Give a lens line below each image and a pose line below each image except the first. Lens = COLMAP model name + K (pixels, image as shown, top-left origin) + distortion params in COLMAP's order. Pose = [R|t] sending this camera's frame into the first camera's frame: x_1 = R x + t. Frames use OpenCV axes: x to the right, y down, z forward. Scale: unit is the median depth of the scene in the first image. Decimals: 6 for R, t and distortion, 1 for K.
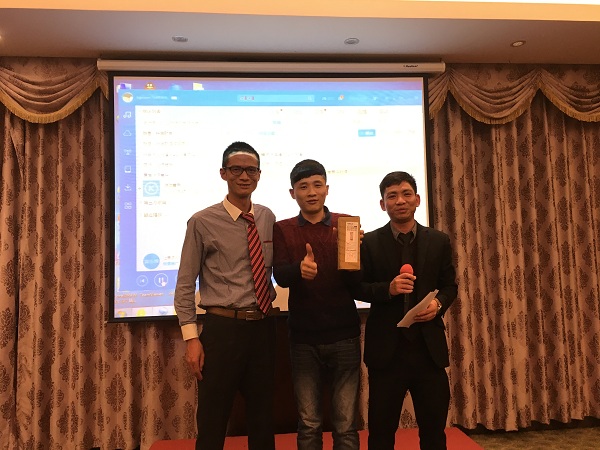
lens RADIAL K [[507.1, 0, 300.0], [0, 507.1, 225.0], [0, 0, 1]] dist [0.108829, -0.155482]
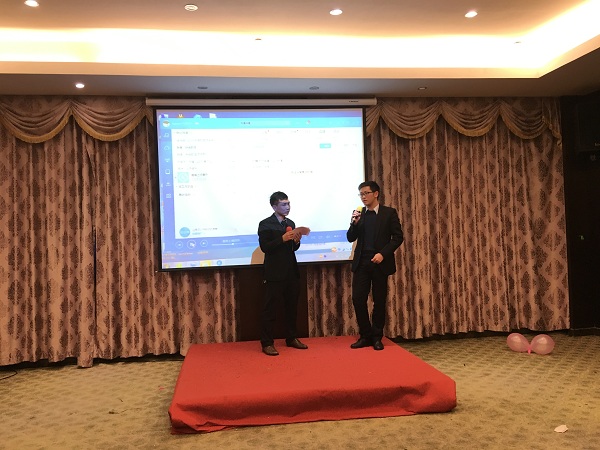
lens RADIAL K [[507.1, 0, 300.0], [0, 507.1, 225.0], [0, 0, 1]] dist [0.108829, -0.155482]
pose [[0.998875, -0.009779, 0.046407, -0.014977], [0.007197, 0.998435, 0.055465, -0.029932], [-0.046877, -0.055068, 0.997382, -0.492079]]
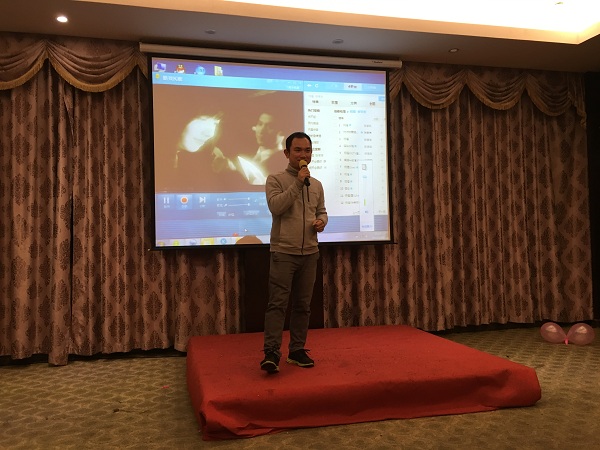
lens RADIAL K [[507.1, 0, 300.0], [0, 507.1, 225.0], [0, 0, 1]] dist [0.108829, -0.155482]
pose [[0.988042, 0.007685, 0.153993, -0.180461], [-0.013506, 0.999232, 0.036795, 0.066275], [-0.153592, -0.038435, 0.987387, -0.295644]]
